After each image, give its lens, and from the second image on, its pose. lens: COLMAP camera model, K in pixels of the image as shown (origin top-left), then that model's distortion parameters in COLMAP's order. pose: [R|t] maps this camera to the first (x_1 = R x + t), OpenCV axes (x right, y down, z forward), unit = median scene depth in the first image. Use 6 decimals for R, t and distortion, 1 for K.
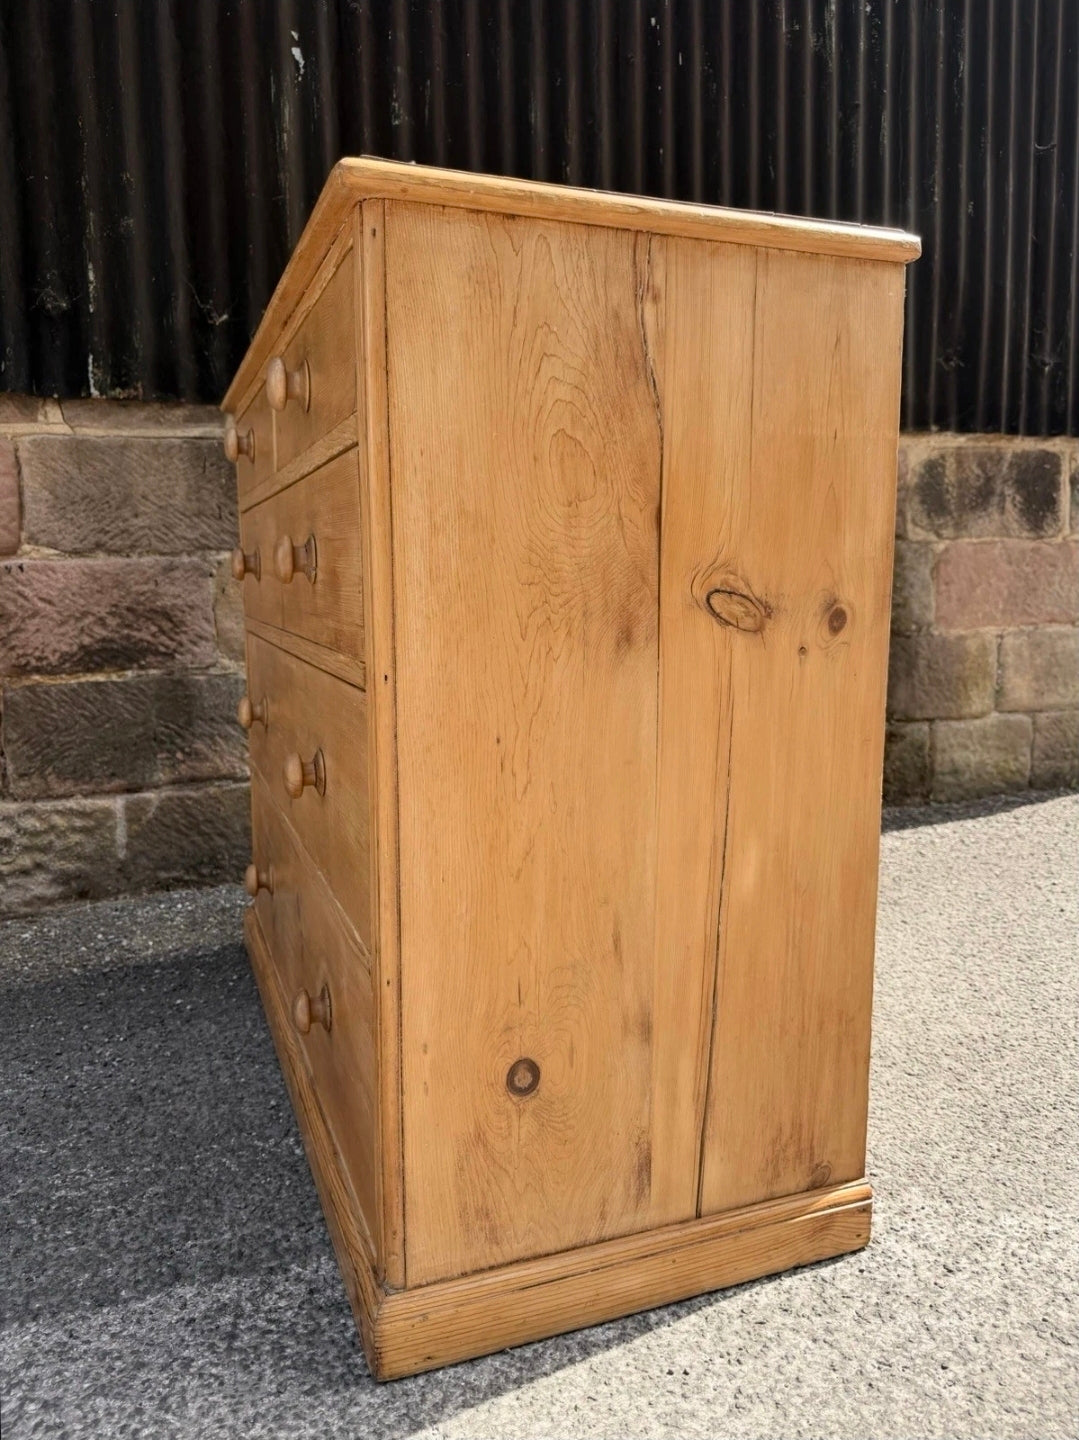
lens RADIAL K [[1059.4, 0, 542.8], [0, 1059.4, 720.8], [0, 0, 1]] dist [-0.005698, -0.005382]
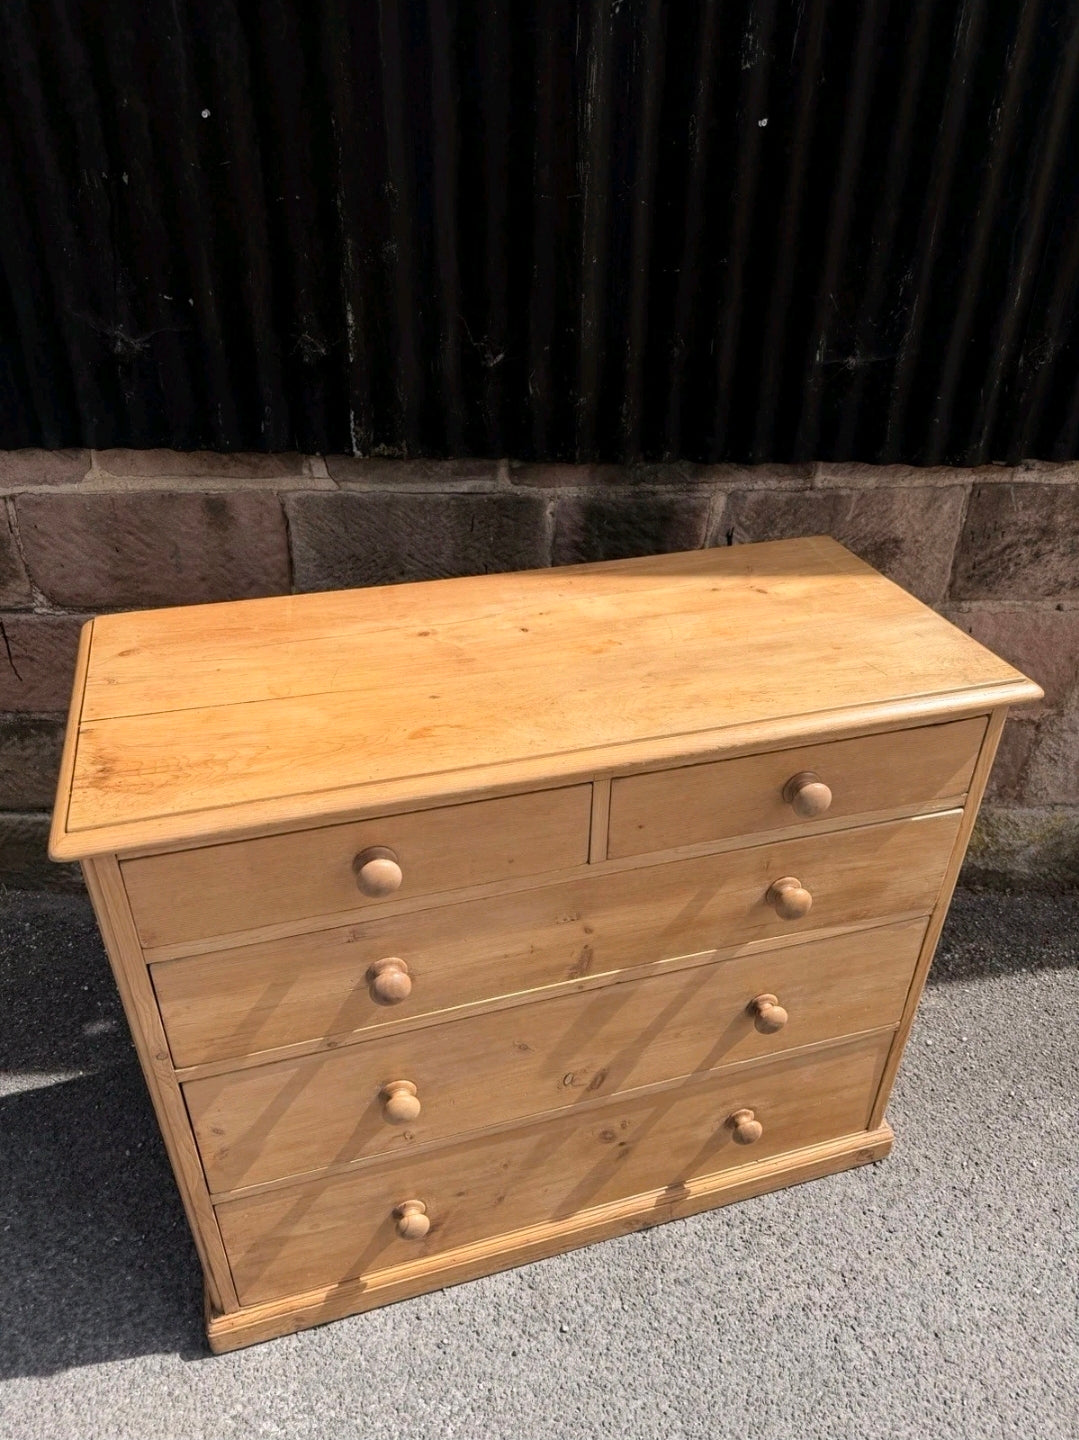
lens RADIAL K [[1026.3, 0, 539.3], [0, 1026.3, 728.3], [0, 0, 1]] dist [-0.001338, -0.007720]
pose [[0.939820, 0.205181, -0.273200, 0.008411], [-0.071493, 0.900000, 0.429987, -0.468415], [0.334105, -0.384579, 0.860507, 0.204095]]
